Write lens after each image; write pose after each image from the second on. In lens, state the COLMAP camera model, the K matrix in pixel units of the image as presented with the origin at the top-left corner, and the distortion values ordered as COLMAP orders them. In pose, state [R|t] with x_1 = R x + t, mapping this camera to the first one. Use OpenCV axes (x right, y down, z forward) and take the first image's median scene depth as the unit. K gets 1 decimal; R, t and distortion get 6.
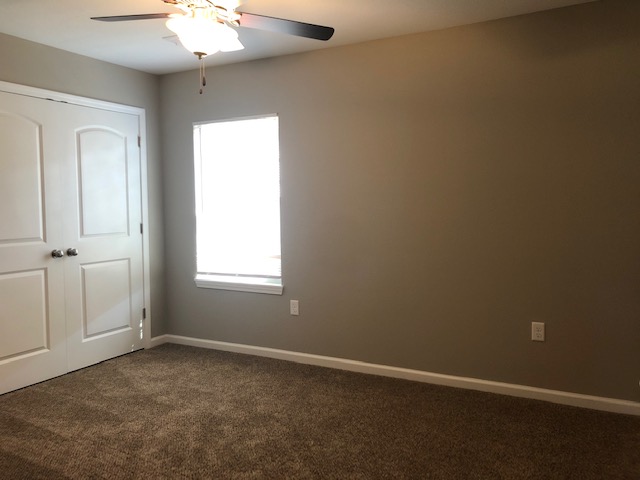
lens RADIAL K [[526.9, 0, 320.6], [0, 526.9, 236.3], [0, 0, 1]] dist [0.021854, 0.007239]
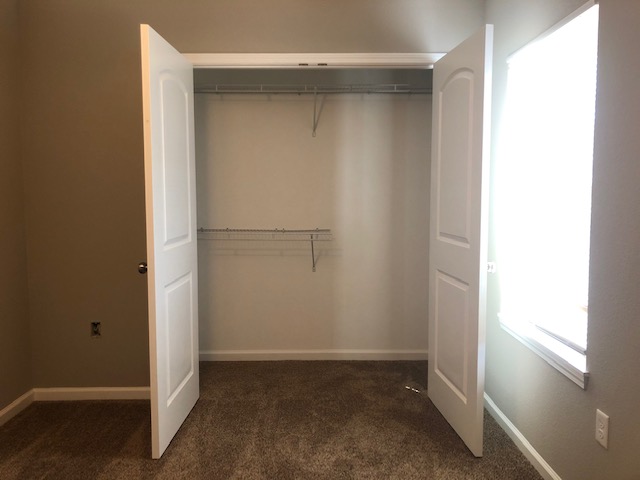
lens RADIAL K [[526.9, 0, 323.5], [0, 526.9, 239.6], [0, 0, 1]] dist [0.021854, 0.007239]
pose [[0.465663, 0.085326, -0.880839, 0.226680], [-0.054163, 0.996223, 0.067869, -0.041527], [0.883303, 0.016105, 0.468525, 0.588009]]
